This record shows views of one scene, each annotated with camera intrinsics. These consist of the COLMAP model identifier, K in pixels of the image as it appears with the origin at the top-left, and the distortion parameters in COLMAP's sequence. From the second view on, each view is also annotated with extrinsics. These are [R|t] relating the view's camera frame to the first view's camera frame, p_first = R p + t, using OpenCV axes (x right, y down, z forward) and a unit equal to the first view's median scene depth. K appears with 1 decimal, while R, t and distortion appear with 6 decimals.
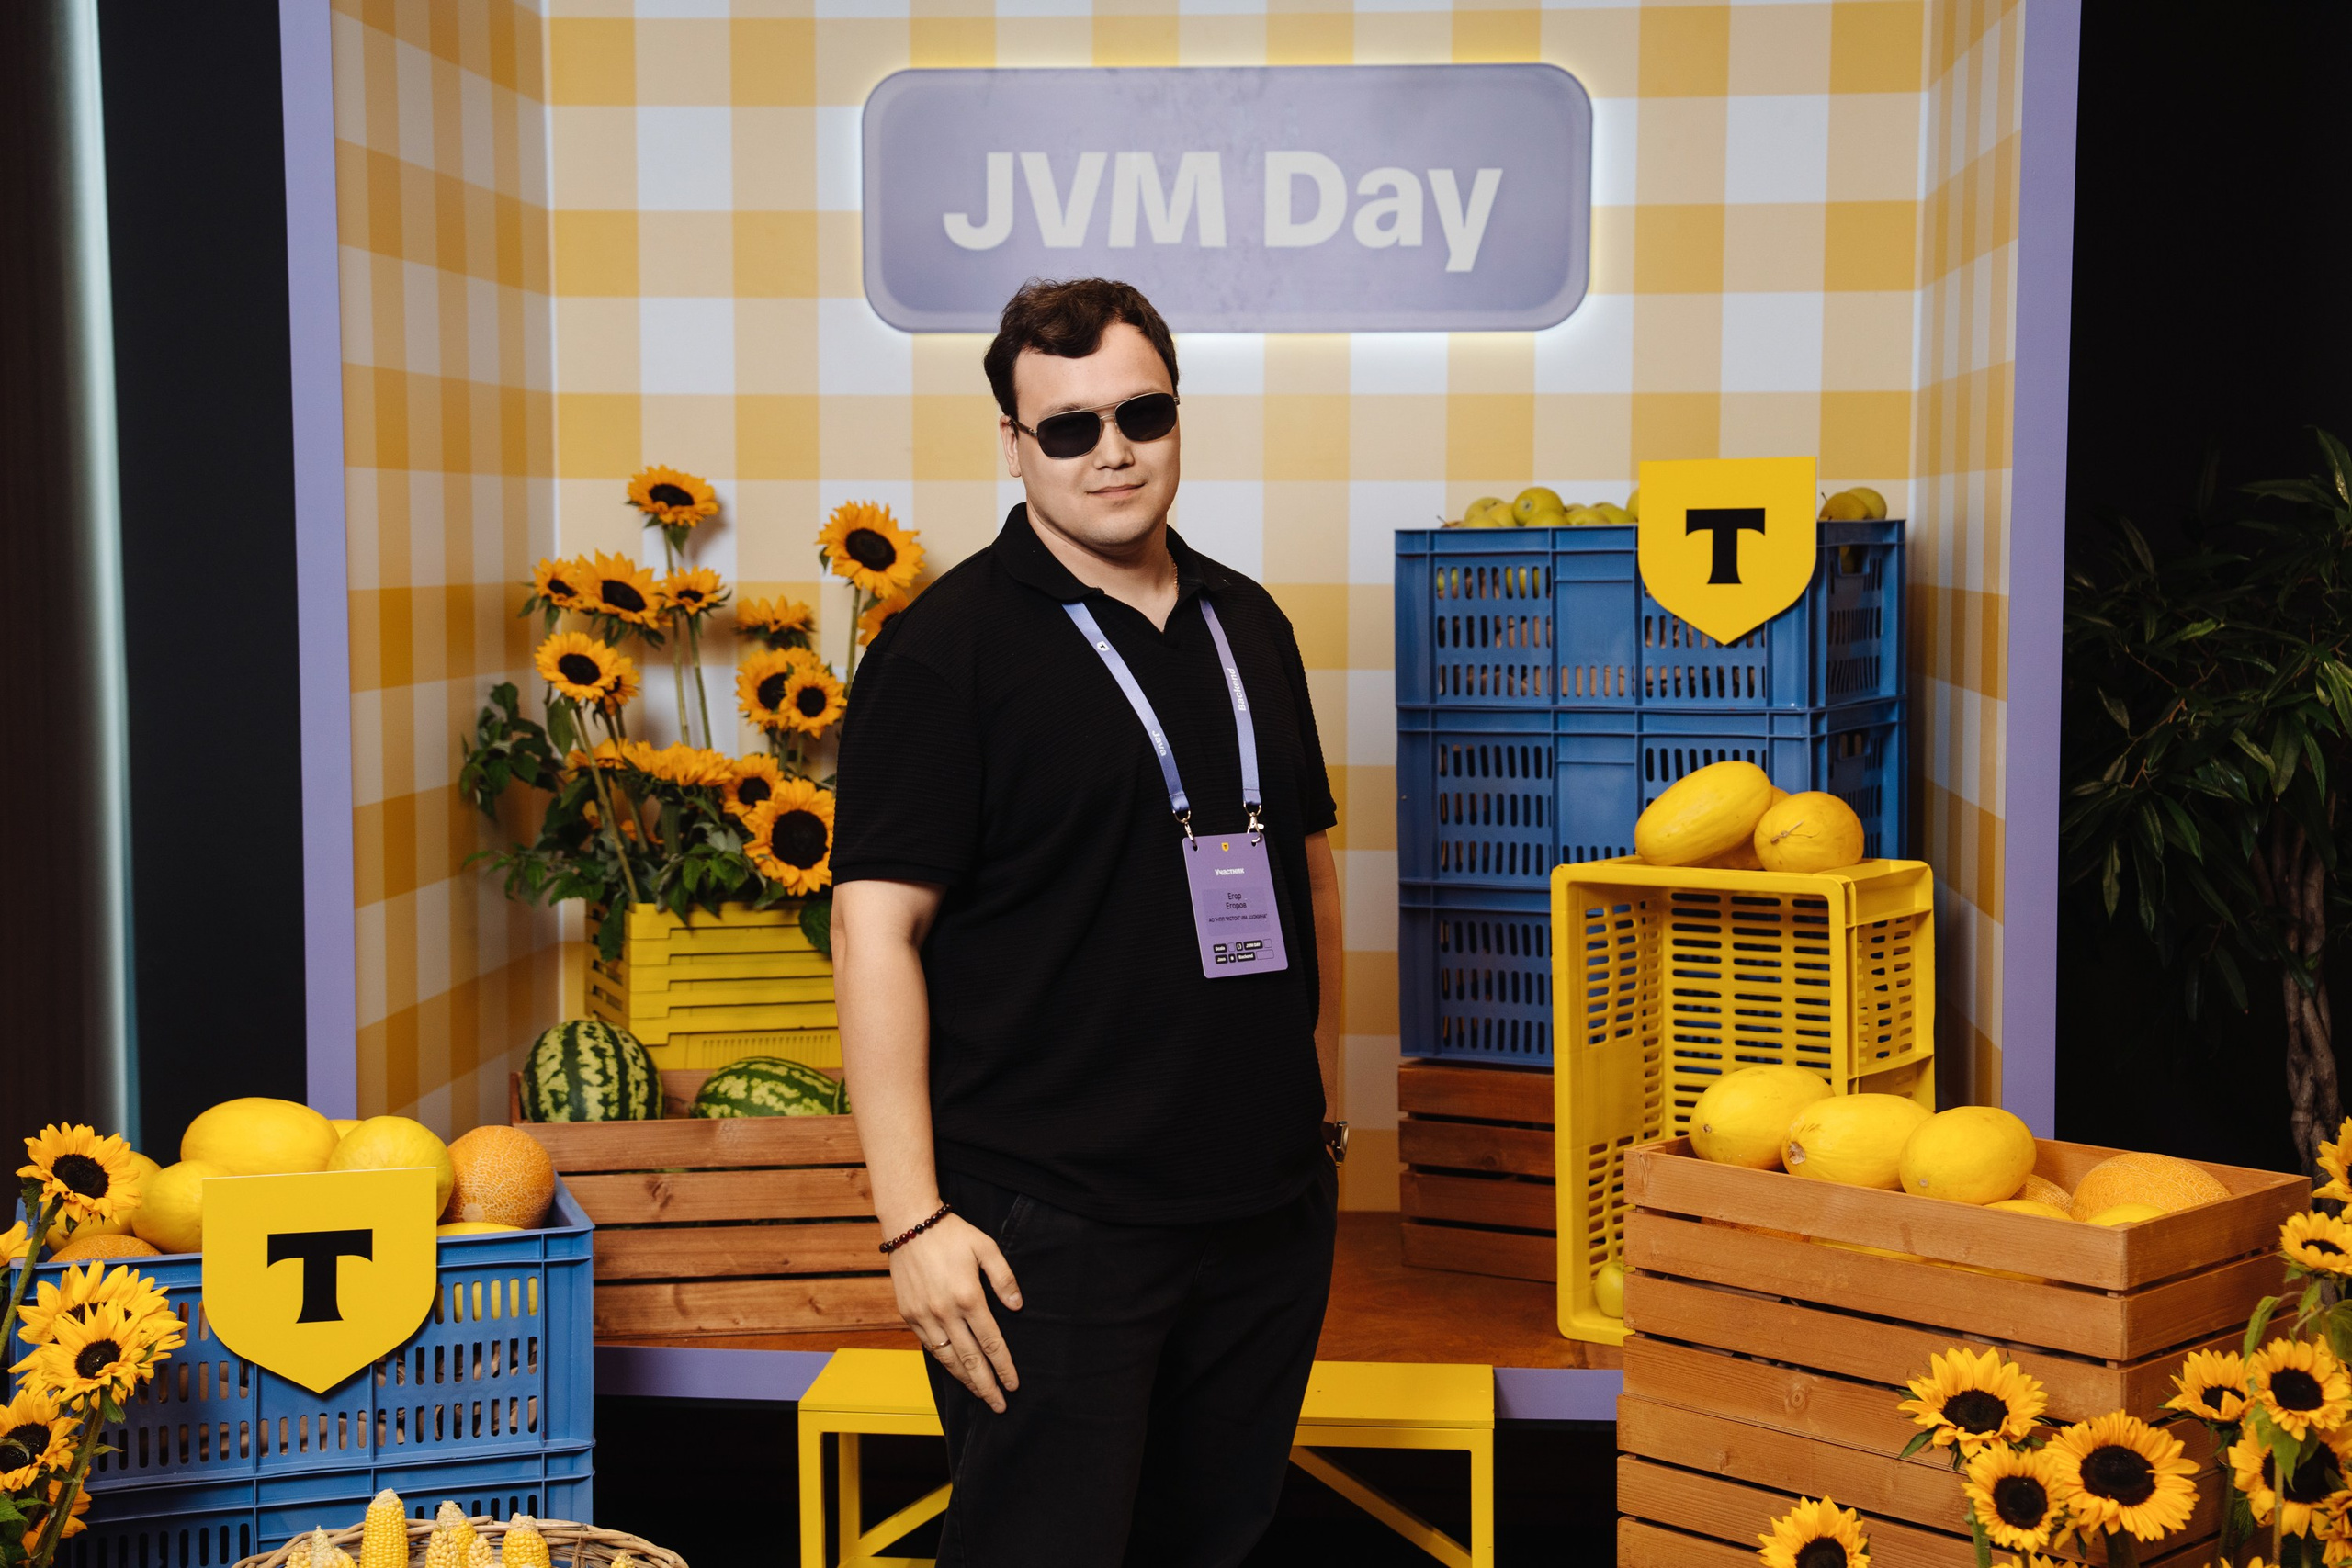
lens RADIAL K [[3392.9, 0, 1176.0], [0, 3392.9, 784.0], [0, 0, 1]] dist [0.167191, 0.064313]
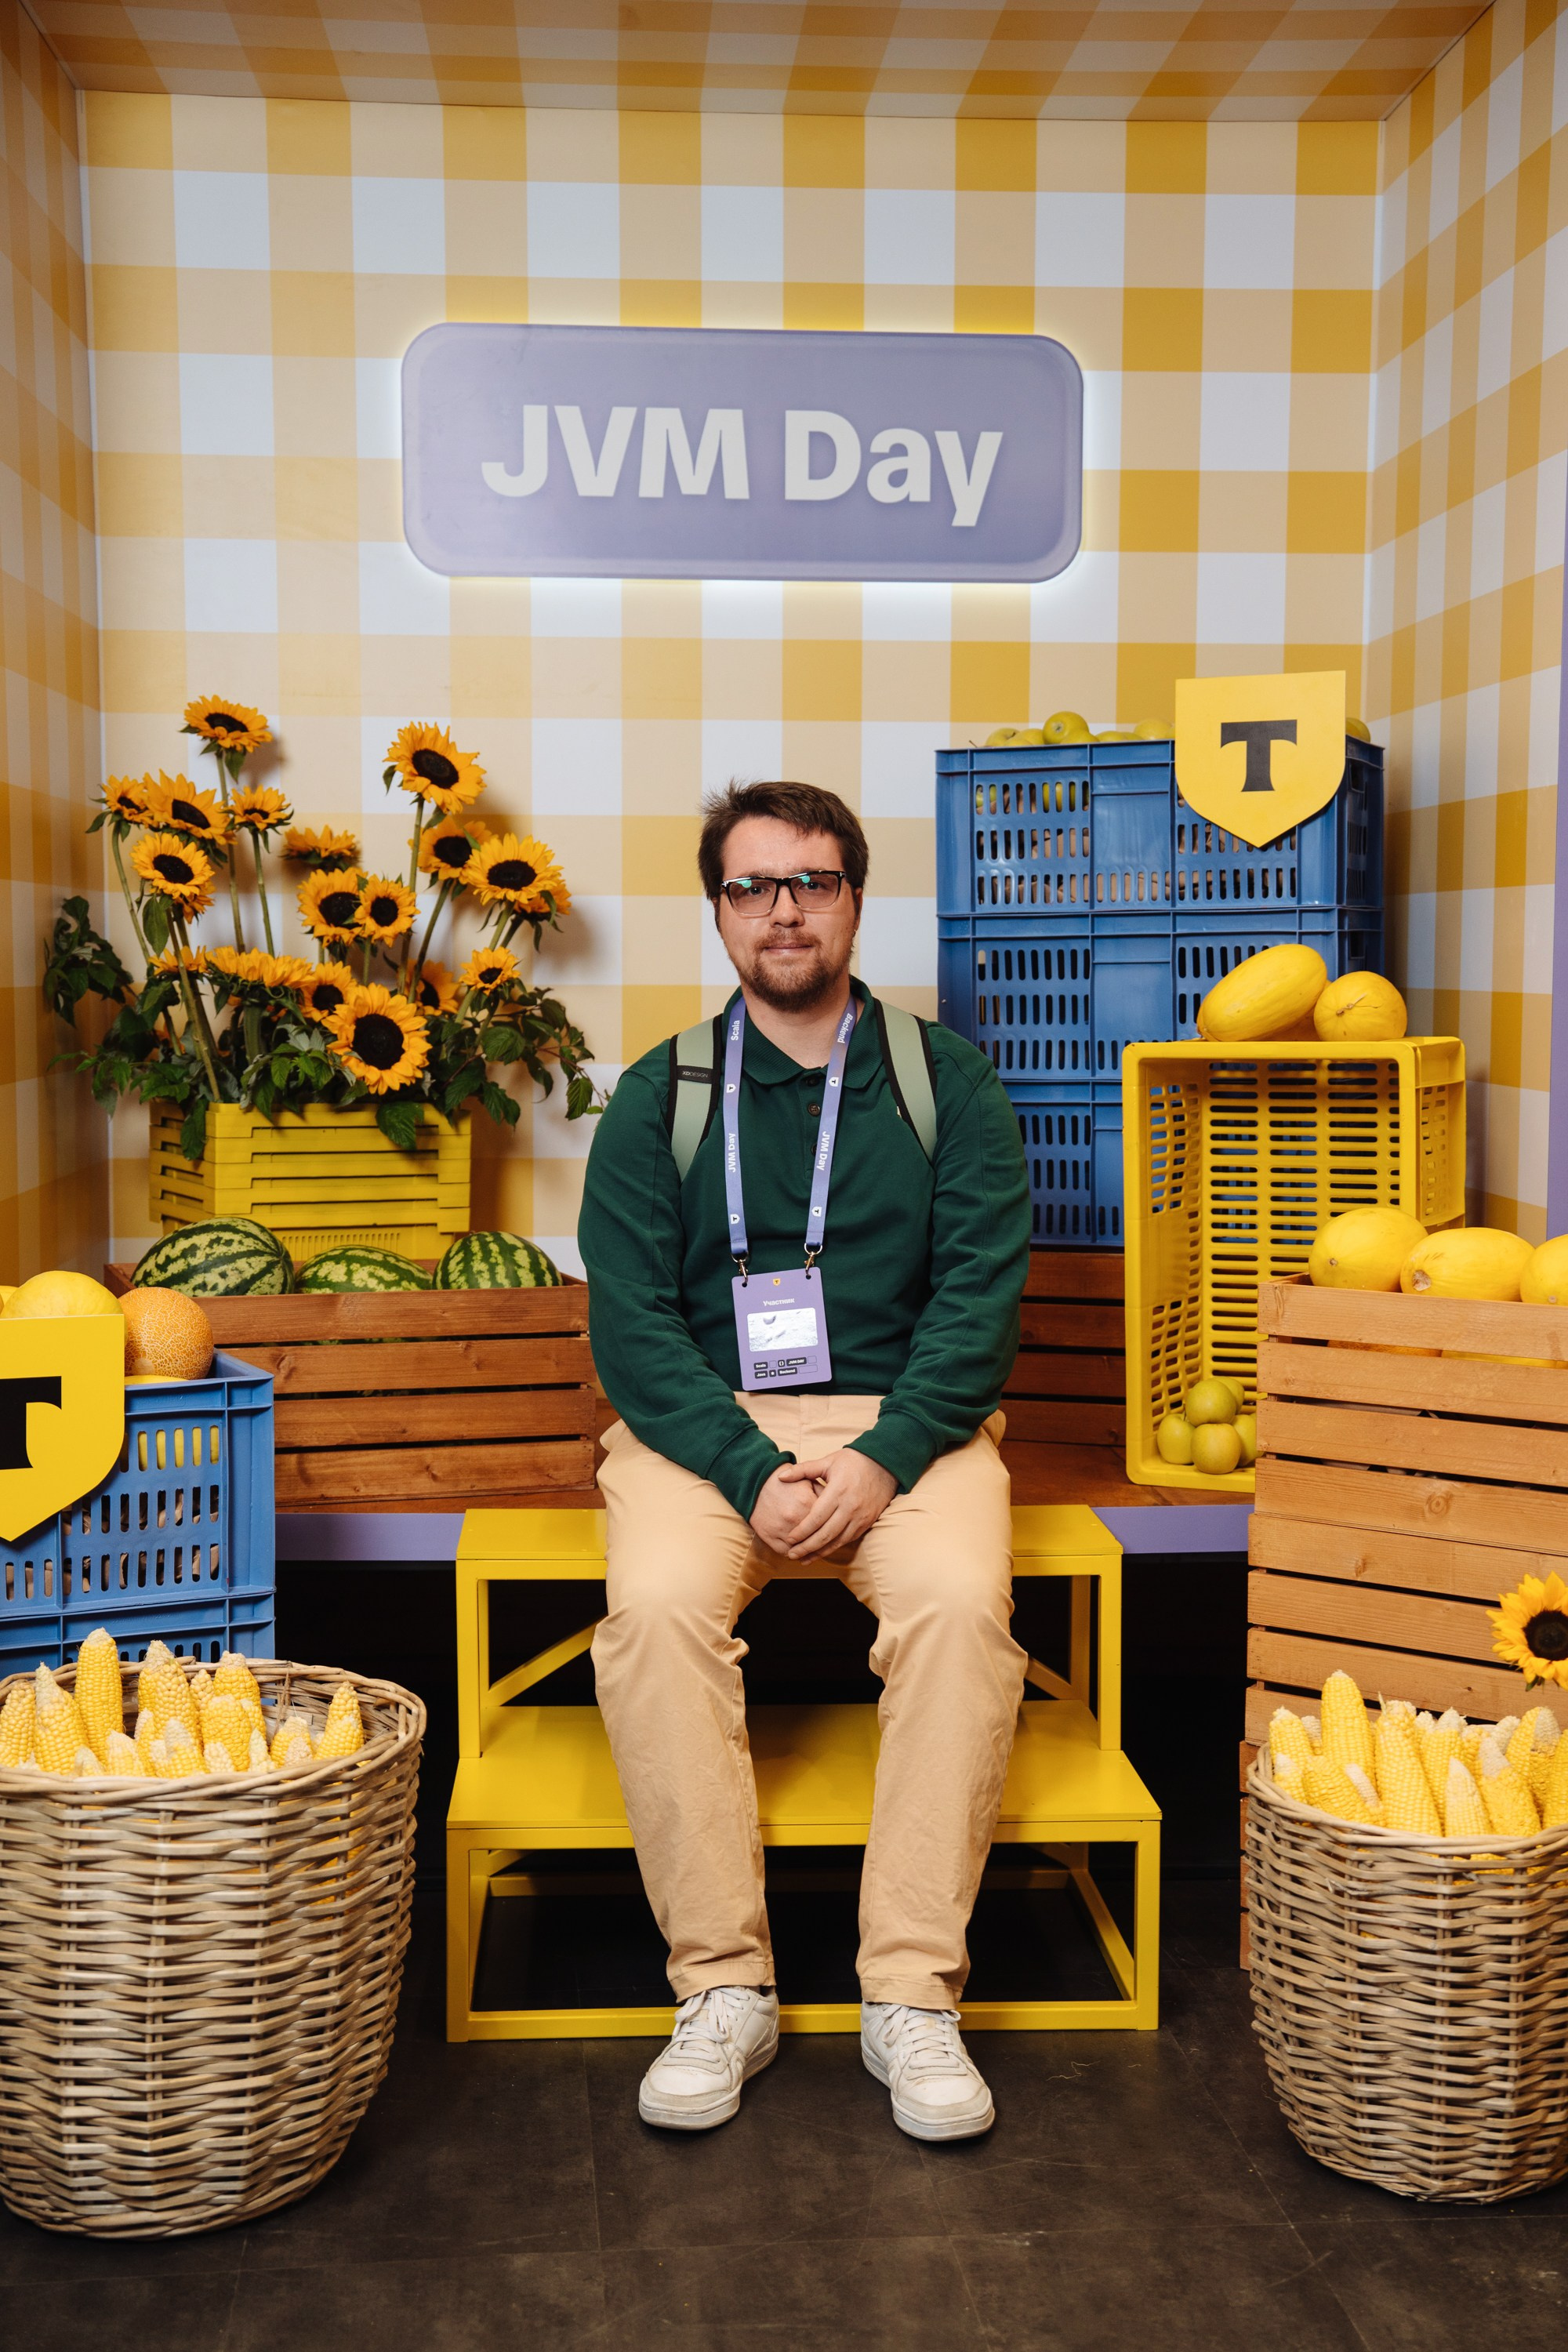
lens RADIAL K [[2825.2, 0, 784.0], [0, 2825.2, 1176.0], [0, 0, 1]] dist [0.093461, 0.075344]
pose [[0.988486, -0.010584, 0.150944, -0.126765], [0.010075, 0.999941, 0.004138, 0.058889], [-0.150979, -0.002570, 0.988534, 0.128013]]
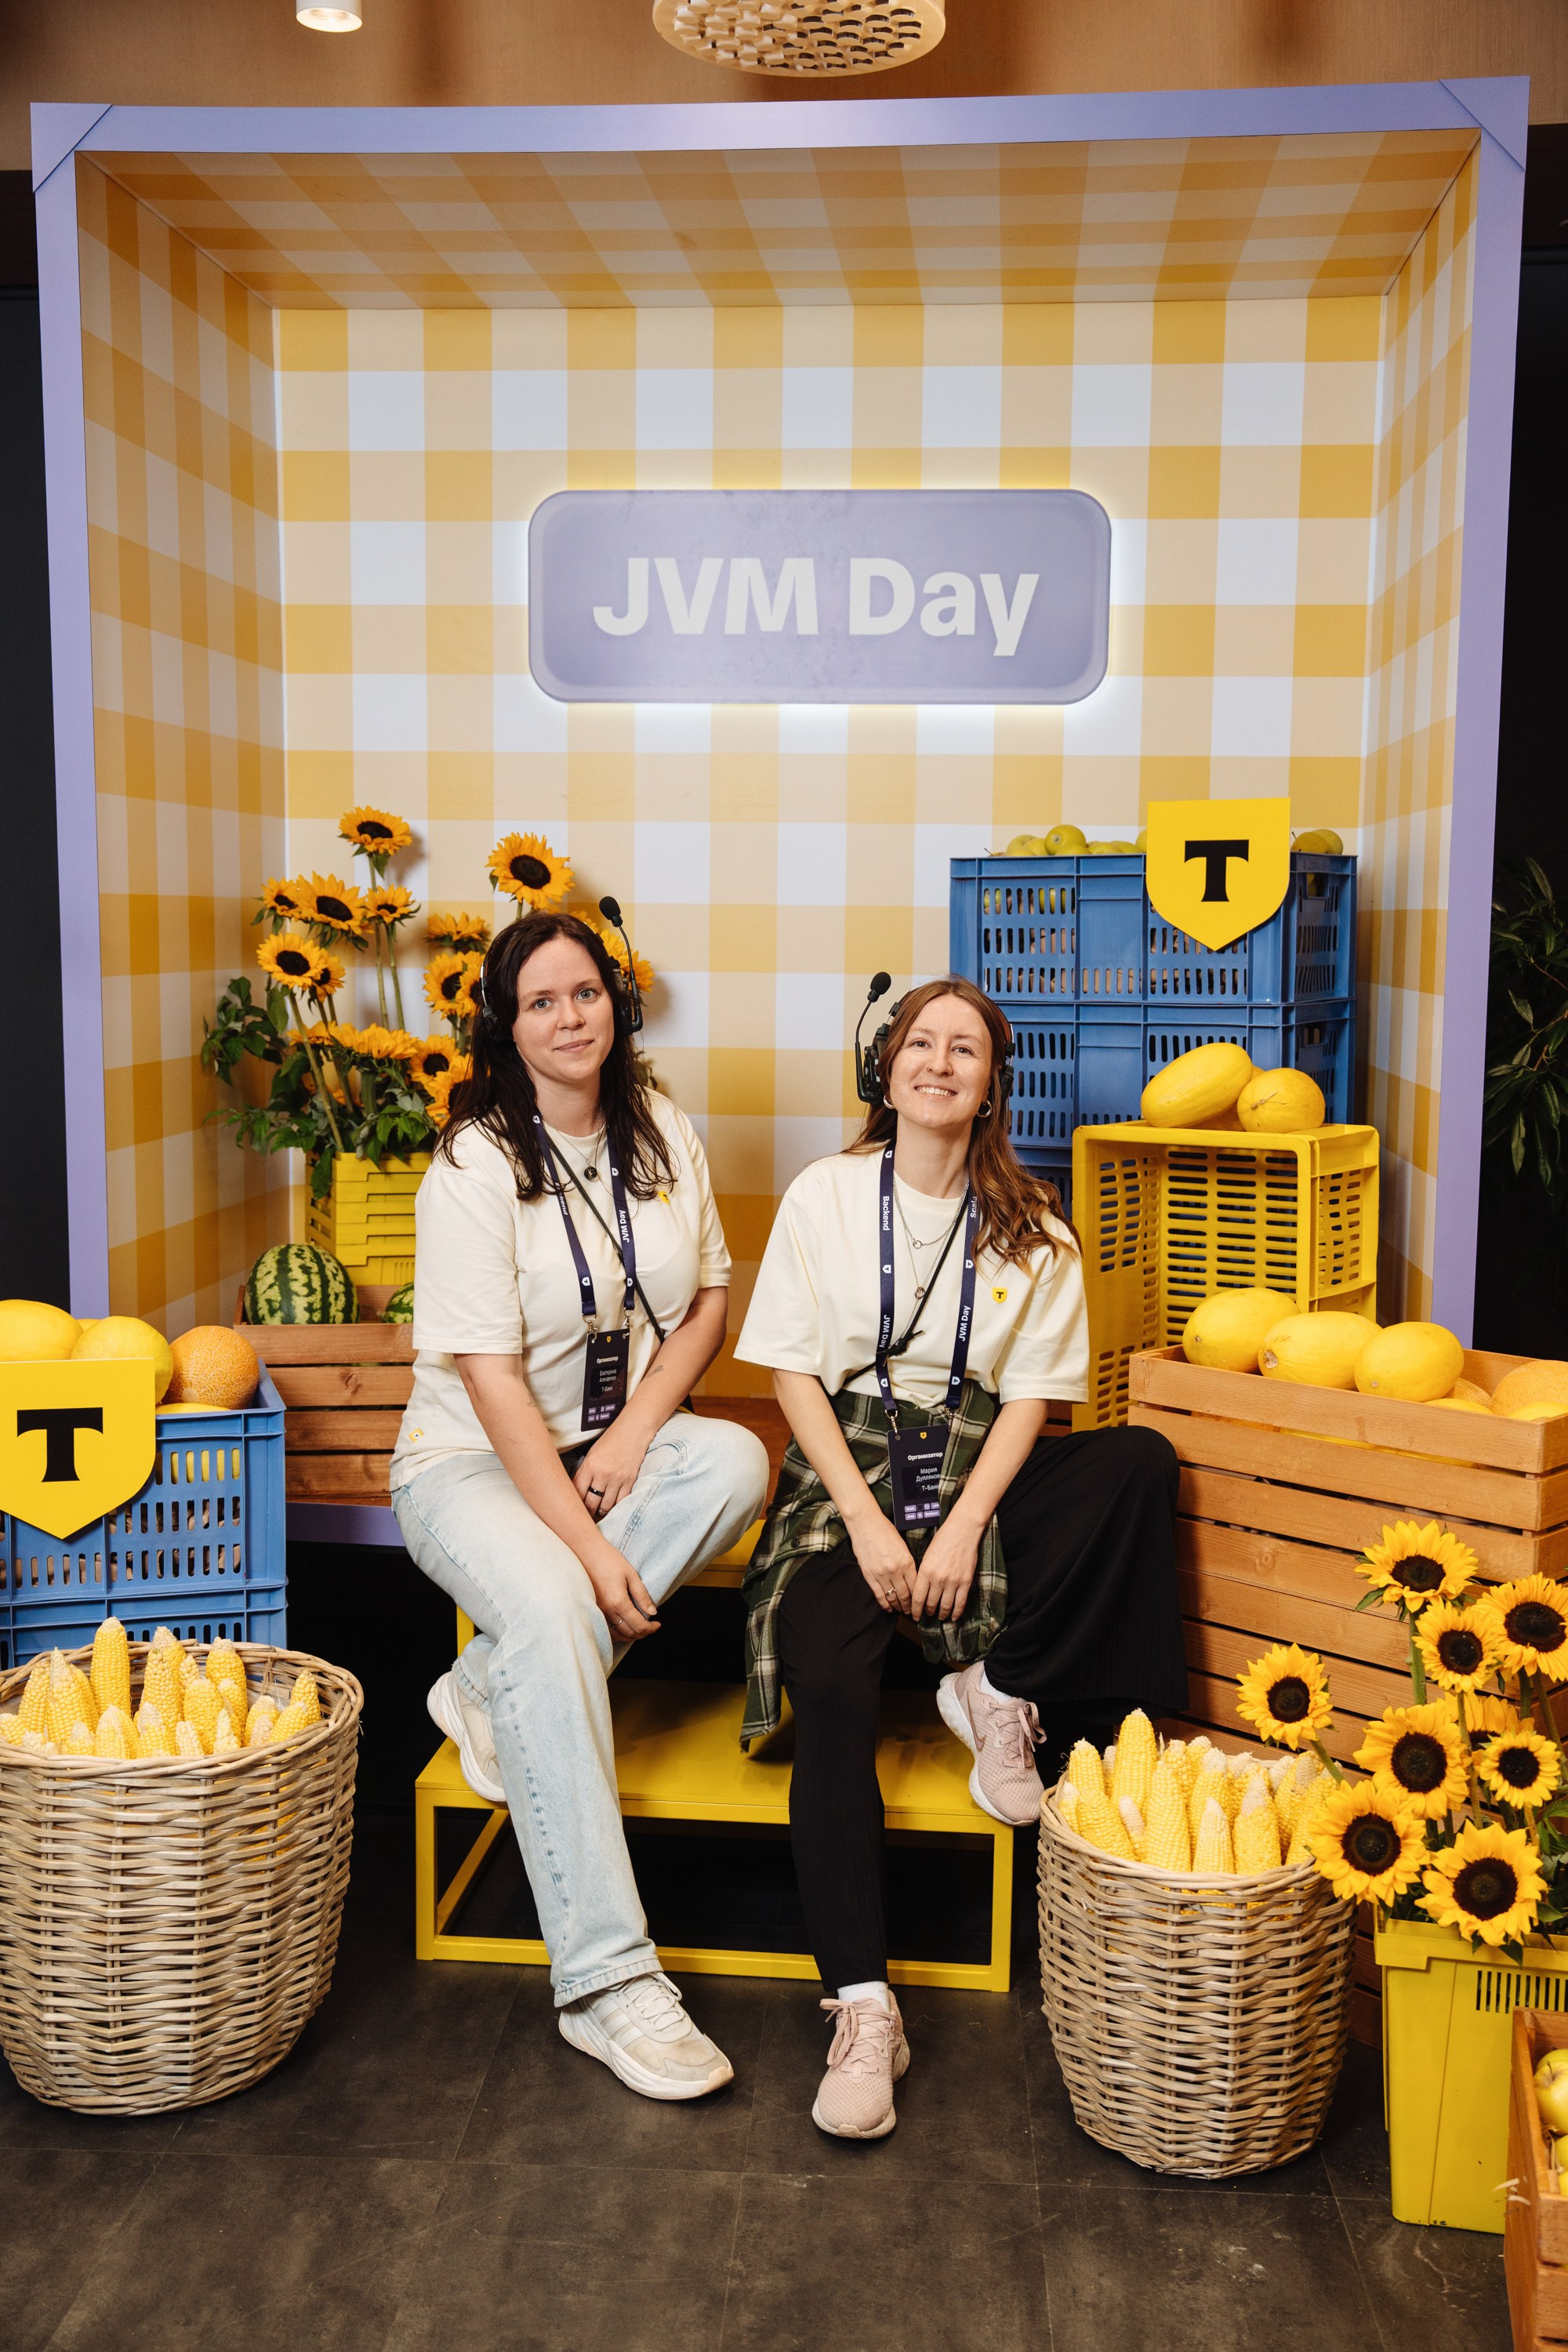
lens RADIAL K [[2396.0, 0, 792.1], [0, 2396.0, 1197.8], [0, 0, 1]] dist [0.004975, 0.096658]
pose [[0.999937, 0.010468, -0.004080, 0.012095], [-0.010291, 0.999094, 0.041288, 0.014403], [0.004508, -0.041244, 0.999139, 0.126569]]
